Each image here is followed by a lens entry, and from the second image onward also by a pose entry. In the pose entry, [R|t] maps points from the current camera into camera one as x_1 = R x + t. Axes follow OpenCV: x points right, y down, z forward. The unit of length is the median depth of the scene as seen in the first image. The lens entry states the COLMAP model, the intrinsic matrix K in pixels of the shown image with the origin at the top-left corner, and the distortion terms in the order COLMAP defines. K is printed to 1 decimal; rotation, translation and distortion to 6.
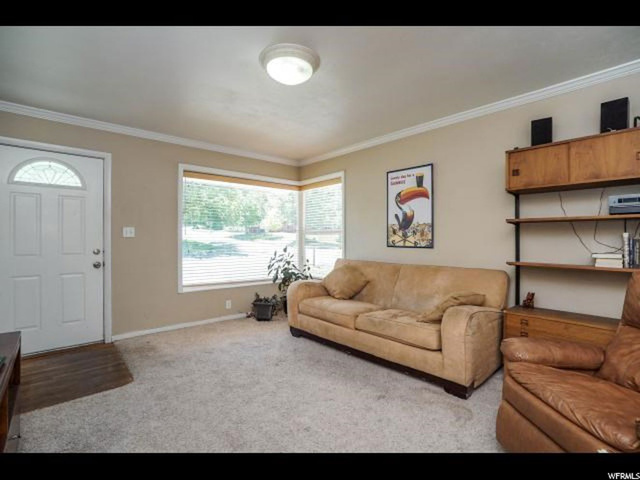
lens RADIAL K [[314.7, 0, 317.1], [0, 314.7, 239.8], [0, 0, 1]] dist [-0.018737, 0.000984]
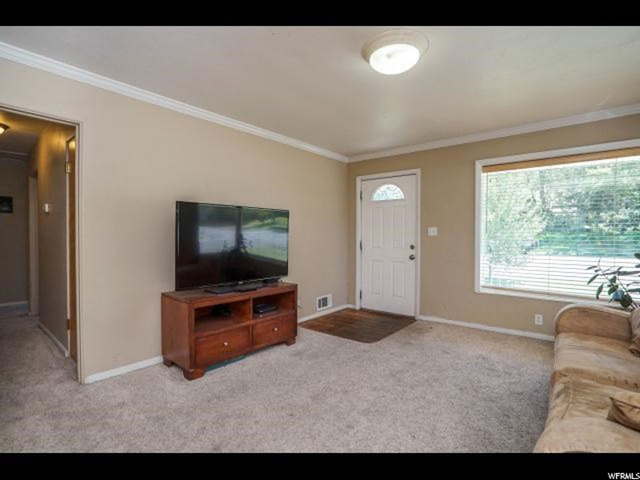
lens RADIAL K [[311.4, 0, 316.3], [0, 311.4, 239.9], [0, 0, 1]] dist [-0.002007, -0.000122]
pose [[0.168455, 0.010006, -0.985659, 0.510227], [-0.004562, 0.999946, 0.009372, -0.002210], [0.985699, 0.002918, 0.168491, 0.397952]]
